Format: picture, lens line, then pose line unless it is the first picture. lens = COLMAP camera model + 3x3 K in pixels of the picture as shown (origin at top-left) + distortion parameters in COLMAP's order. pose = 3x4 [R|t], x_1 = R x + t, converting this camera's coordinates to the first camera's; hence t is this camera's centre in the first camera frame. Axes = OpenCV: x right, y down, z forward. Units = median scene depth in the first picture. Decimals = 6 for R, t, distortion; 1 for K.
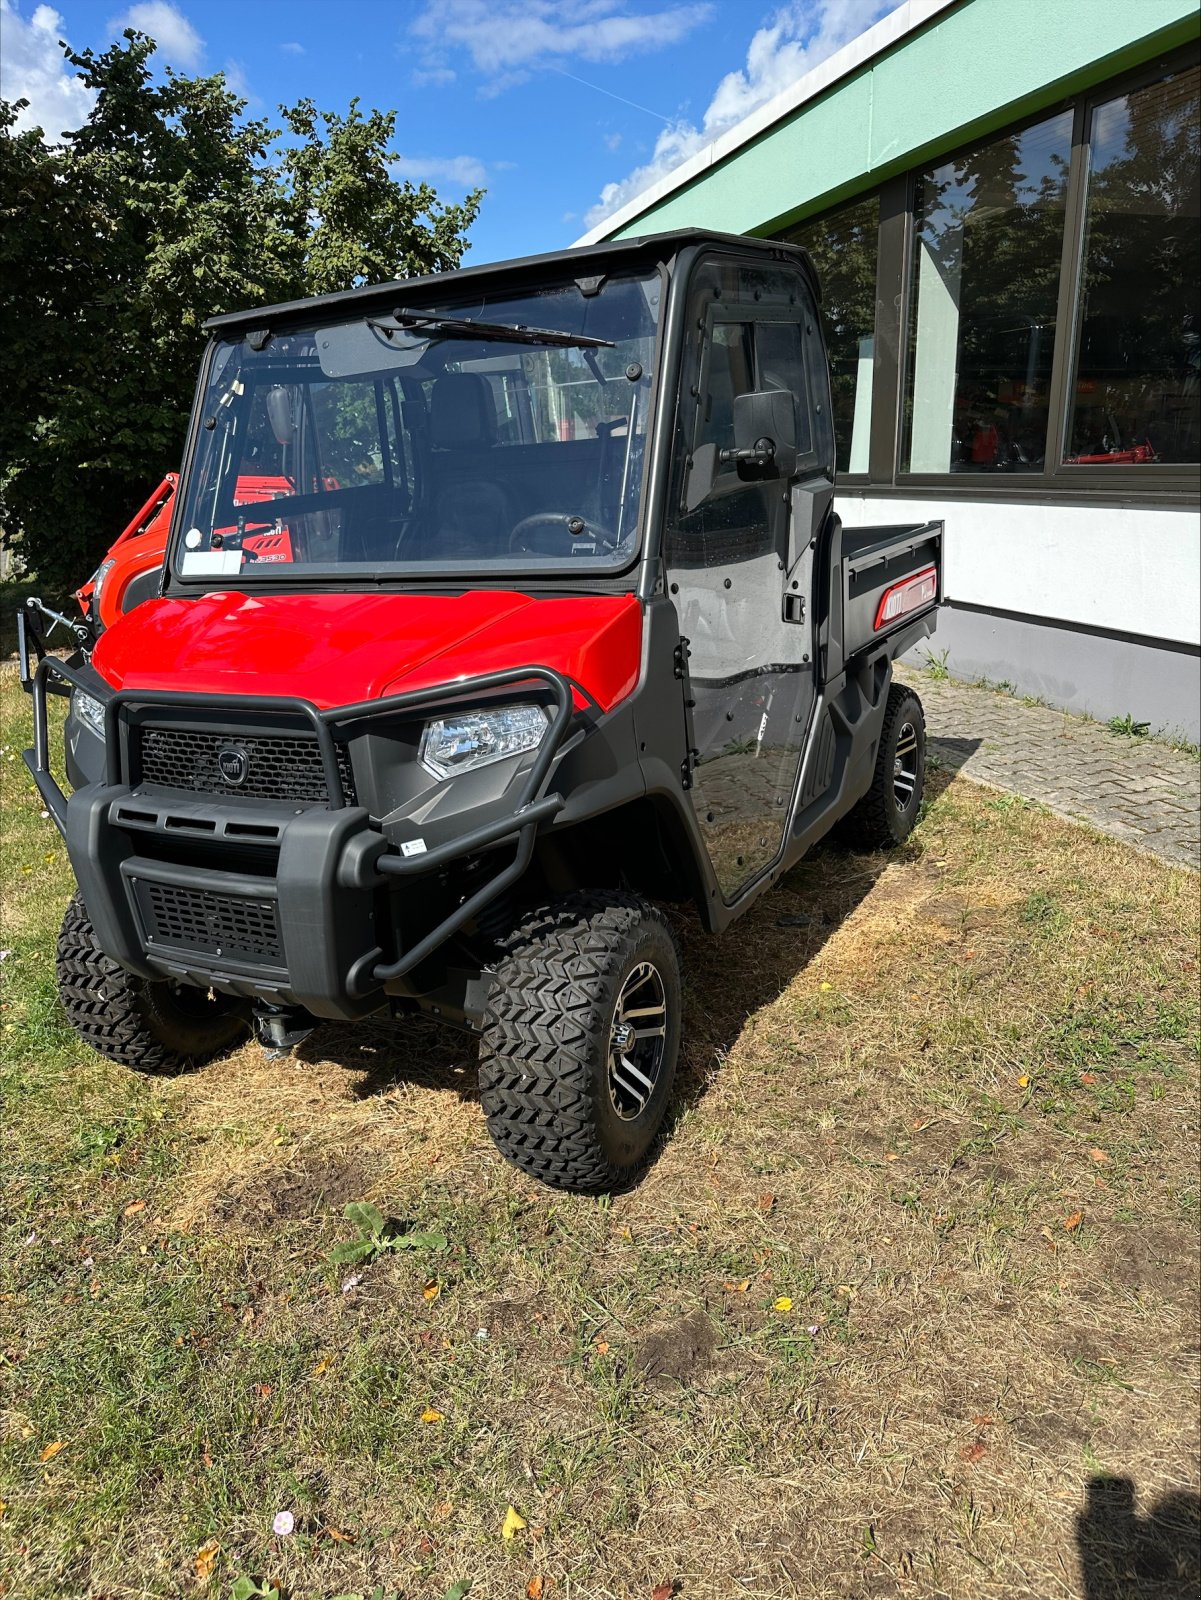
lens RADIAL K [[1154.5, 0, 607.0], [0, 1154.5, 801.9], [0, 0, 1]] dist [0.057389, -0.104527]
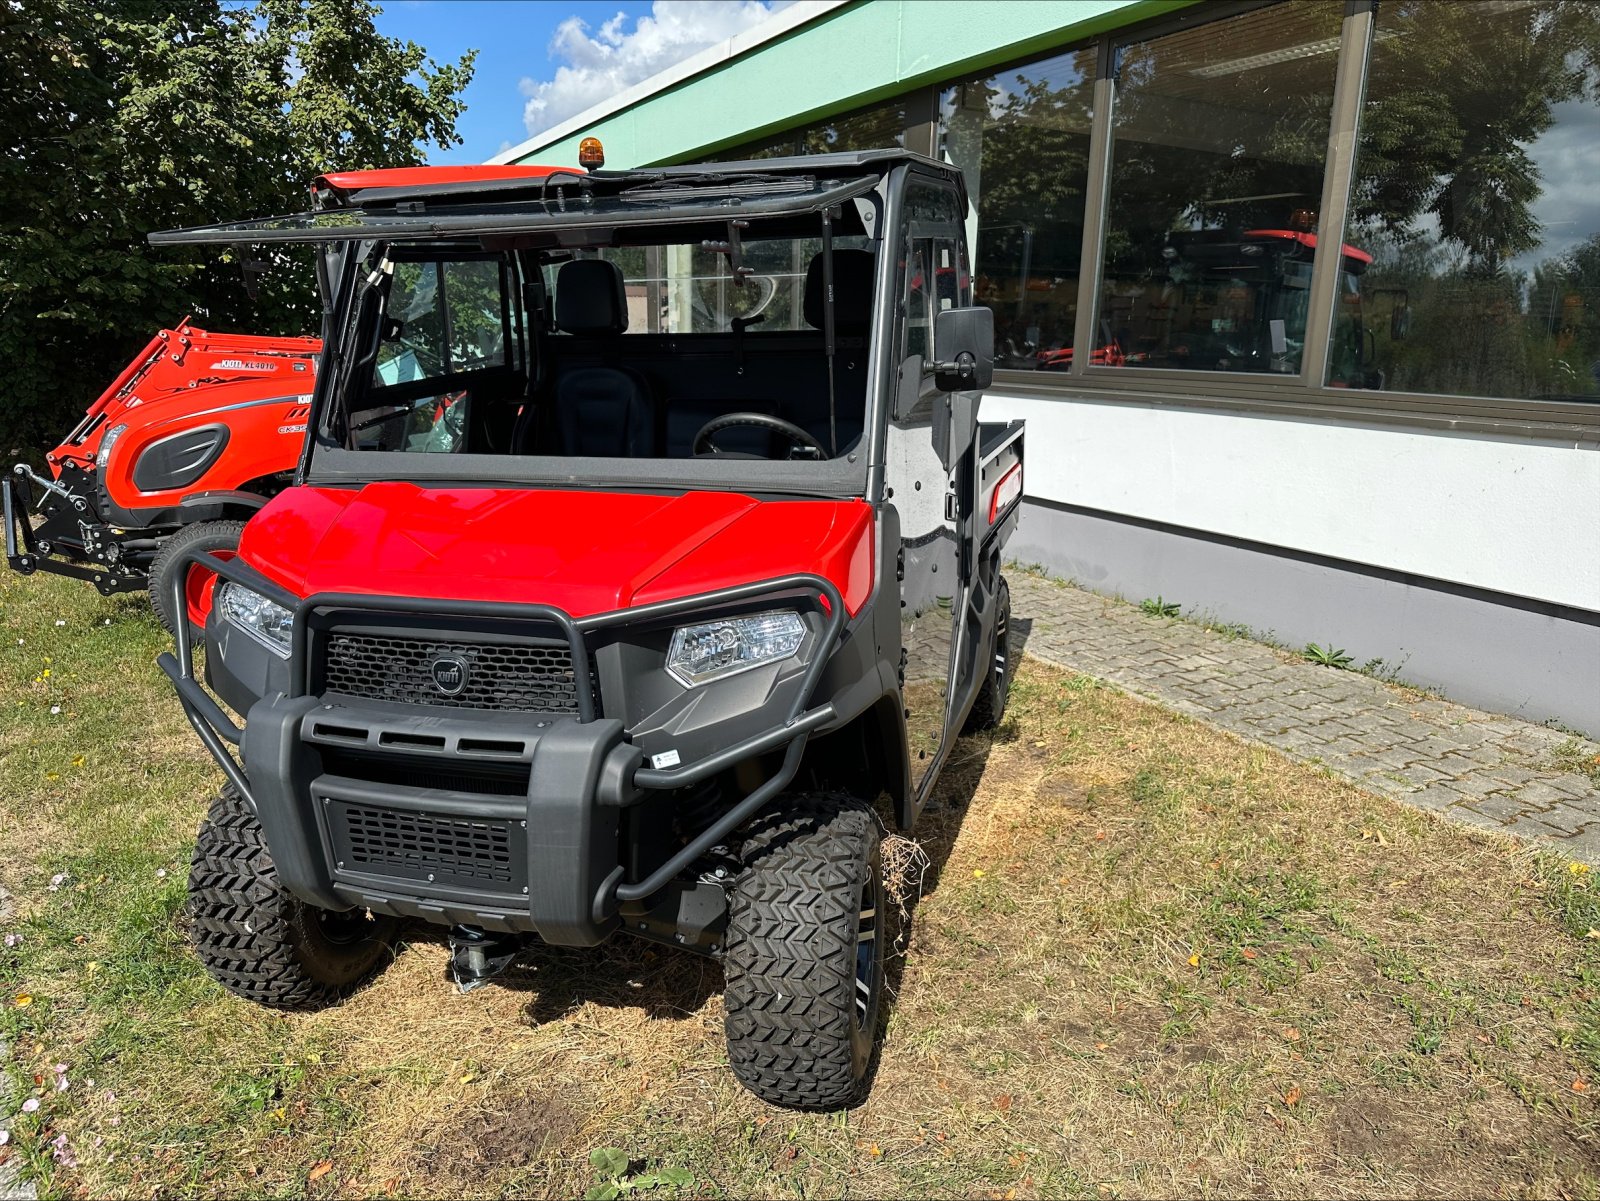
lens RADIAL K [[1149.8, 0, 786.7], [0, 1149.8, 602.0], [0, 0, 1]] dist [0.060102, -0.102450]
pose [[0.979388, -0.001002, 0.201985, -0.219178], [0.012024, 0.998504, -0.053349, -0.032981], [-0.201629, 0.054678, 0.977934, 0.029479]]
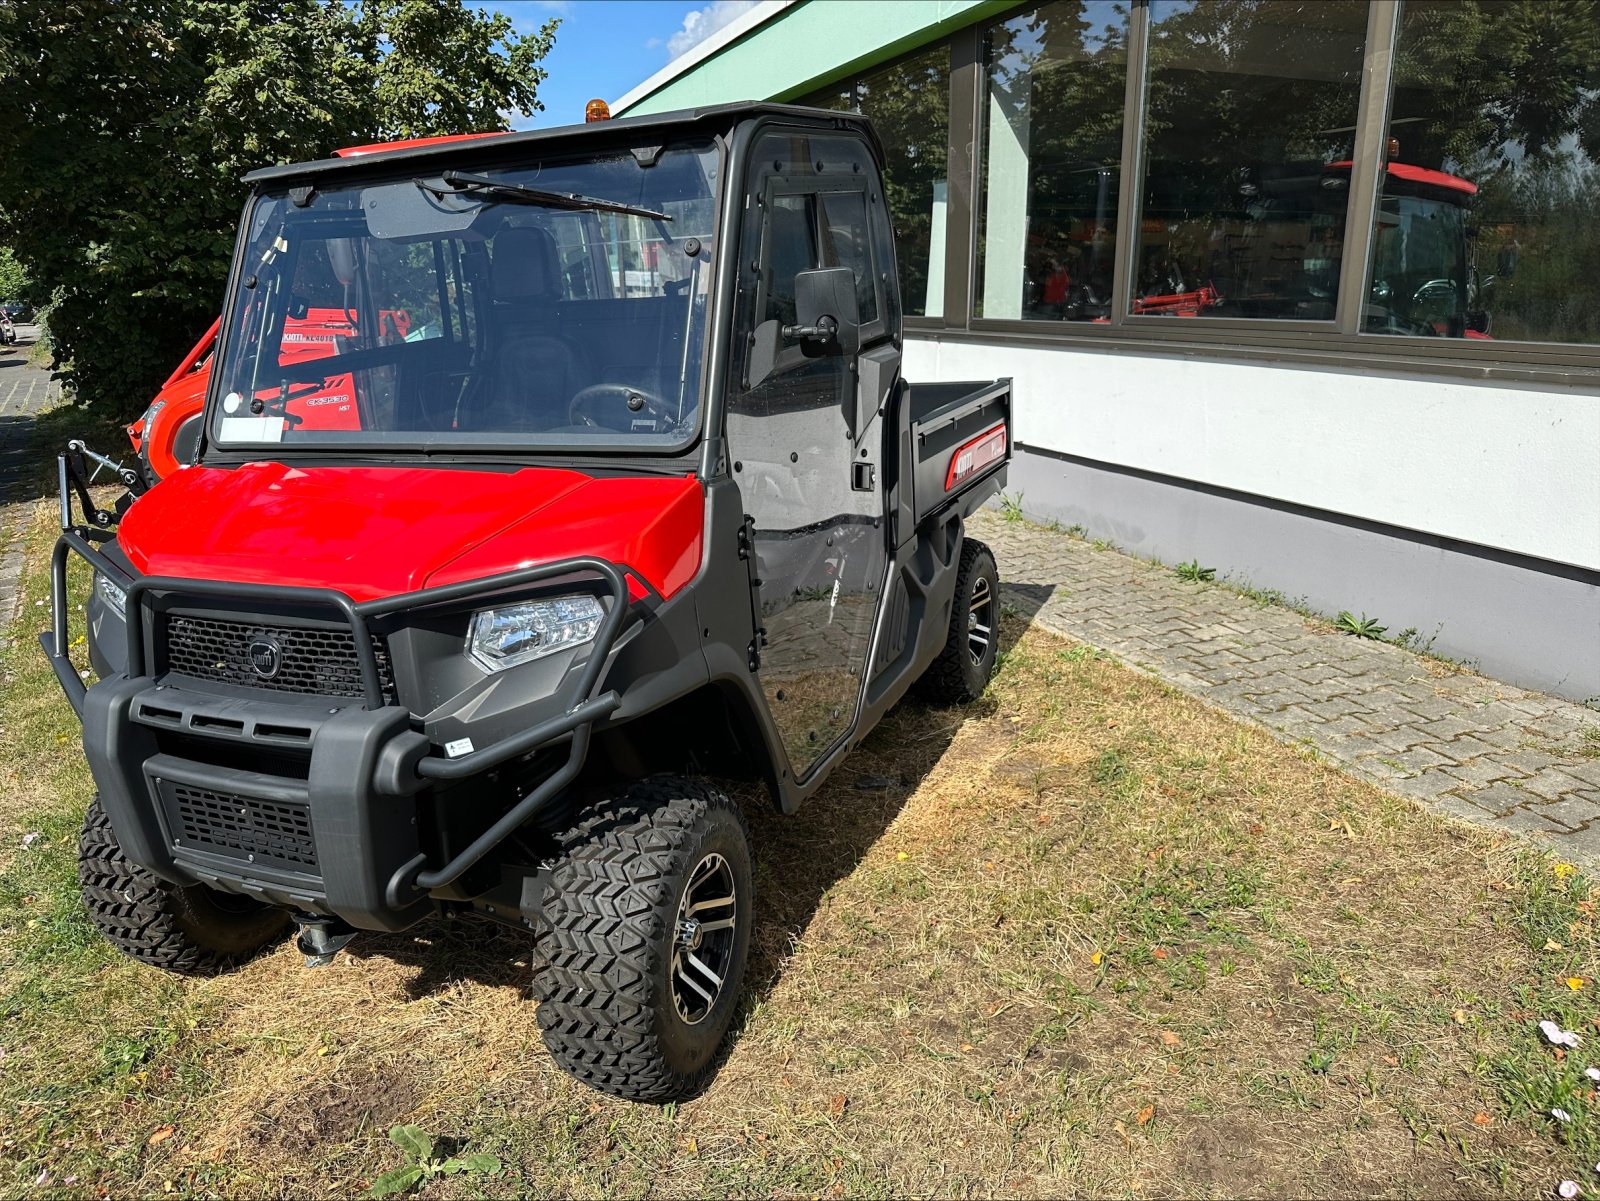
lens RADIAL K [[1155.1, 0, 790.1], [0, 1155.1, 599.6], [0, 0, 1]] dist [0.017709, -0.032406]
pose [[0.996526, -0.008842, 0.082808, 0.018894], [0.010385, 0.999780, -0.018223, -0.050939], [-0.082629, 0.019020, 0.996399, 0.032241]]
